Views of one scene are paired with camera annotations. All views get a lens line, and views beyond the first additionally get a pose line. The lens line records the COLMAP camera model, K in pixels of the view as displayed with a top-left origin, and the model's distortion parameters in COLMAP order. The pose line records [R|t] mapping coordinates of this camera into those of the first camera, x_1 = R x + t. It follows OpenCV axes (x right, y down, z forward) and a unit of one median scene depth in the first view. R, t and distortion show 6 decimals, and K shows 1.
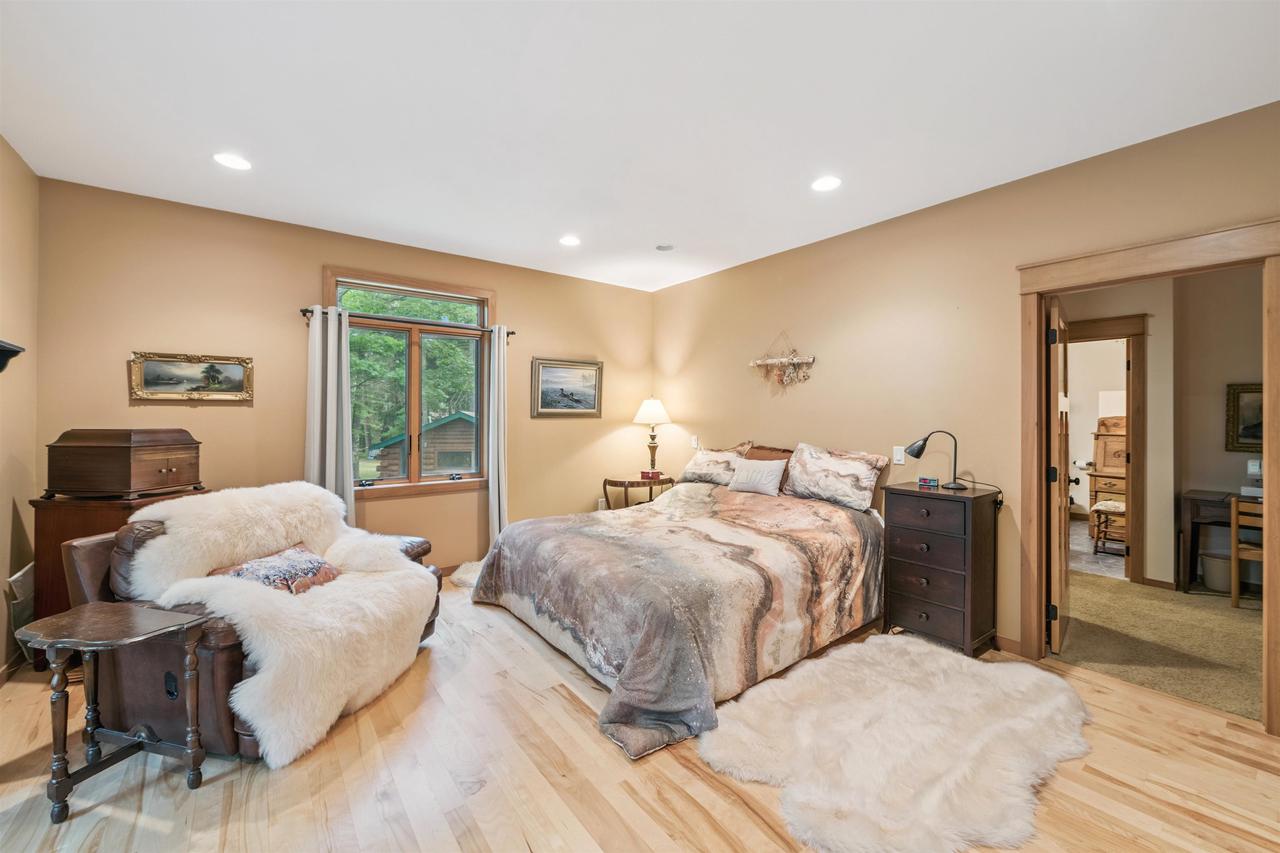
lens RADIAL K [[510.7, 0, 641.5], [0, 510.7, 415.7], [0, 0, 1]] dist [0.000923, -0.000146]
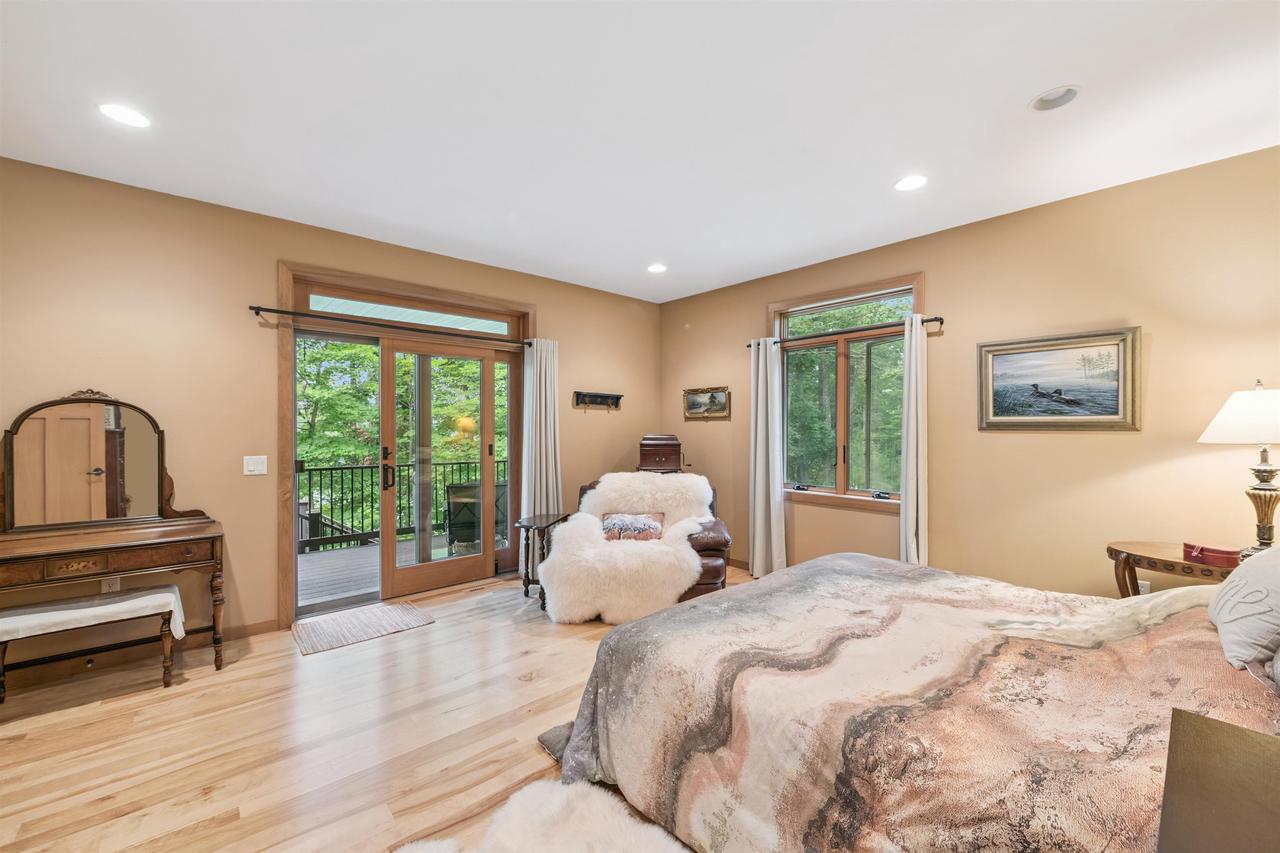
lens RADIAL K [[510.7, 0, 642.0], [0, 510.7, 431.6], [0, 0, 1]] dist [0.000923, -0.000146]
pose [[0.080258, 0.005514, -0.996759, 0.511261], [-0.000623, 0.999985, 0.005481, 0.003375], [0.996774, 0.000181, 0.080260, 0.535057]]
